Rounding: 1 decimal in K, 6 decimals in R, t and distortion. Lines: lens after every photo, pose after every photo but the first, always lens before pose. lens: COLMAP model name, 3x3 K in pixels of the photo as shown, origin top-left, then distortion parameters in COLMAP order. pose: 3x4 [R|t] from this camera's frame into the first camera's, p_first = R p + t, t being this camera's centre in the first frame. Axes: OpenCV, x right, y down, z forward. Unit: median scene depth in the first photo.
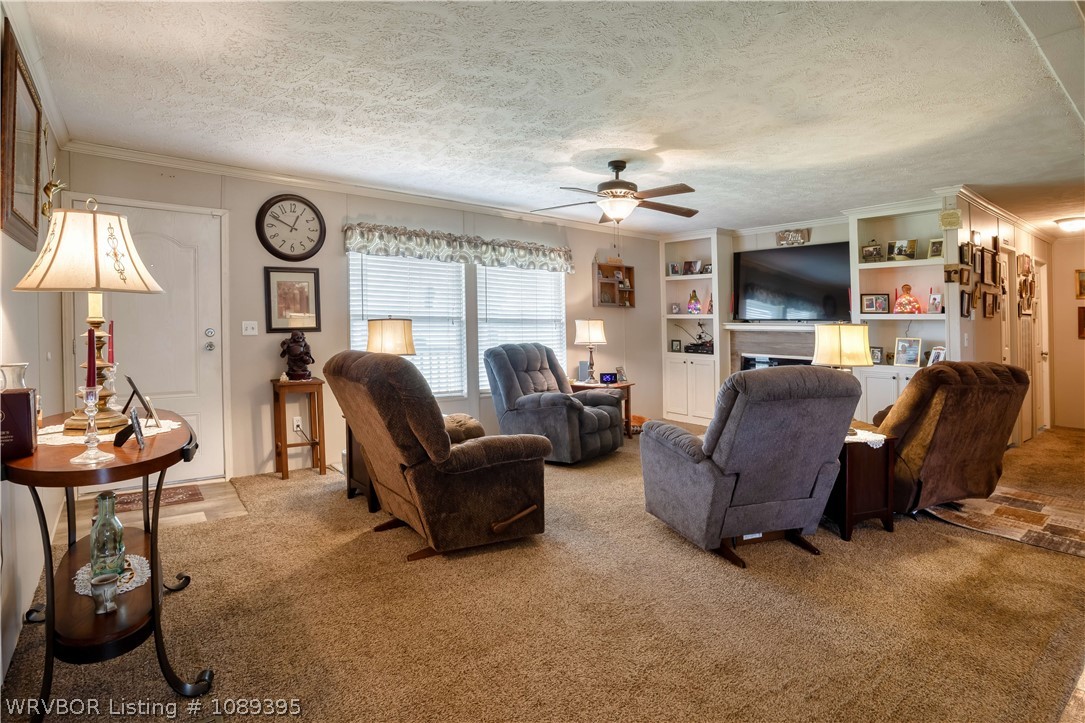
lens RADIAL K [[549.3, 0, 542.4], [0, 549.3, 320.8], [0, 0, 1]] dist [-0.063212, 0.024928]
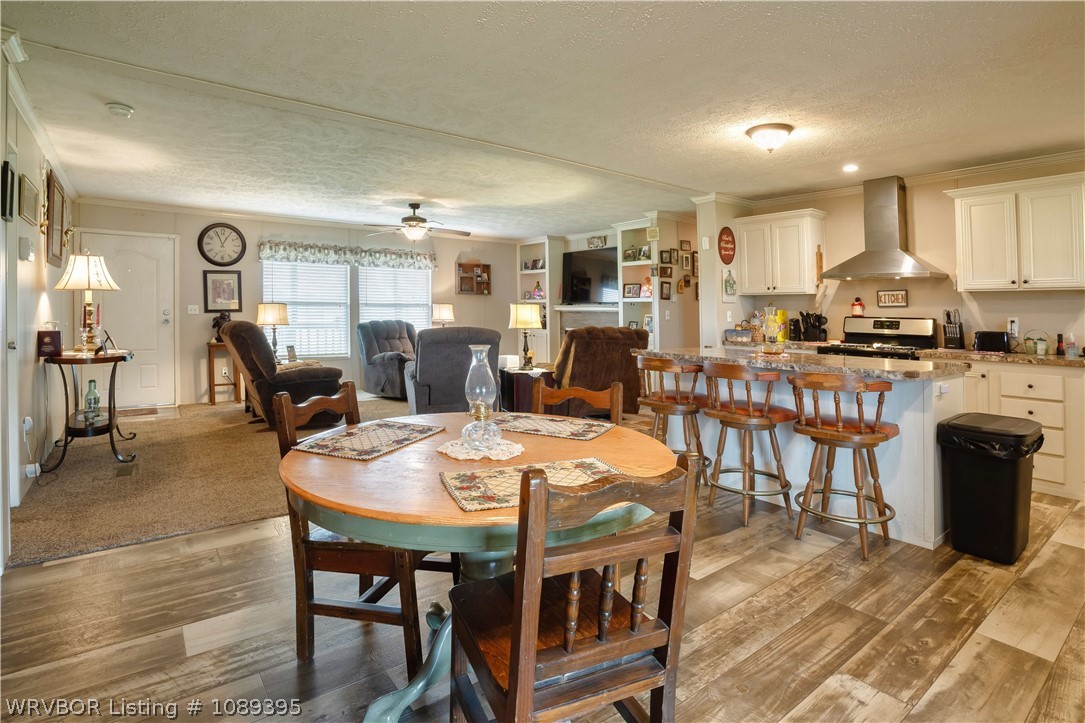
lens RADIAL K [[549.3, 0, 546.1], [0, 549.3, 296.9], [0, 0, 1]] dist [-0.063212, 0.024928]
pose [[0.999925, -0.007154, -0.009902, 0.482331], [0.006960, 0.999786, -0.019503, 0.013294], [0.010040, 0.019432, 0.999761, -0.529941]]
